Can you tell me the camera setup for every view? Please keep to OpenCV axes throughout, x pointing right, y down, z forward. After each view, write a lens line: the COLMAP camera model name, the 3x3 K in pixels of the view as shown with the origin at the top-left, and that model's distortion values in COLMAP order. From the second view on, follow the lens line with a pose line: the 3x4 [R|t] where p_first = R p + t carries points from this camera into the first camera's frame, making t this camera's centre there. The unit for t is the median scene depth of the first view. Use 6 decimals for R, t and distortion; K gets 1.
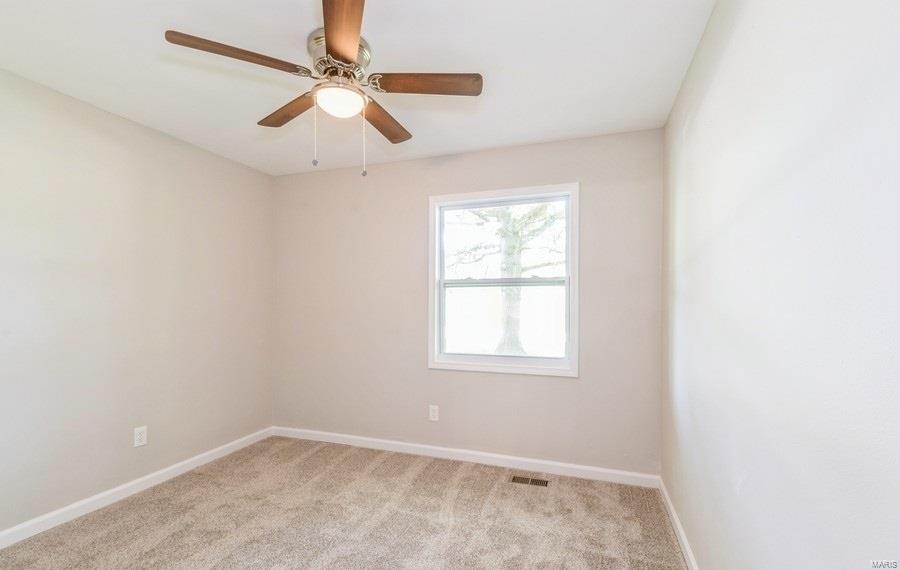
lens RADIAL K [[407.9, 0, 441.6], [0, 407.9, 303.4], [0, 0, 1]] dist [-0.000066, -0.000129]
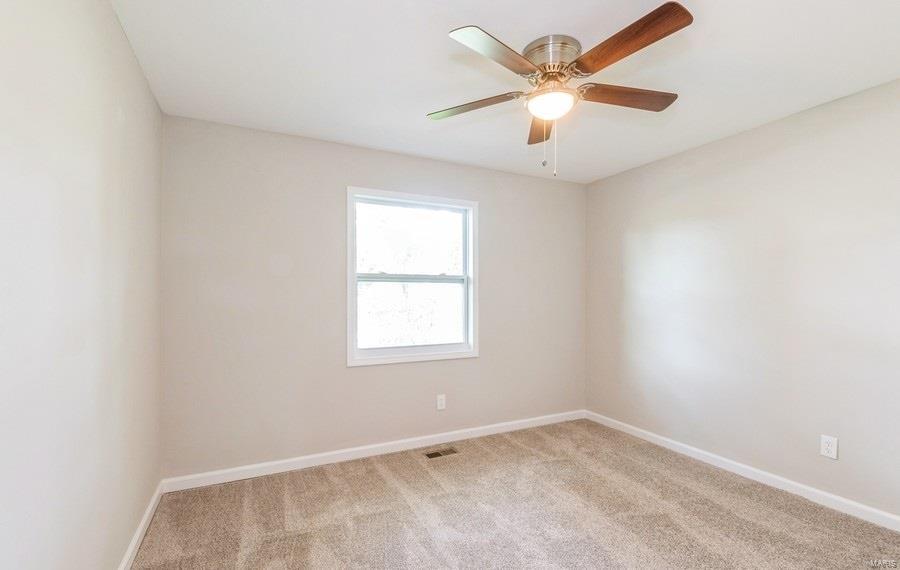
lens RADIAL K [[407.9, 0, 441.6], [0, 407.9, 303.4], [0, 0, 1]] dist [-0.000066, -0.000129]
pose [[0.691857, -0.014500, 0.721889, -0.604970], [0.003652, 0.999856, 0.016582, -0.002897], [-0.722025, -0.008836, 0.691811, 0.211206]]
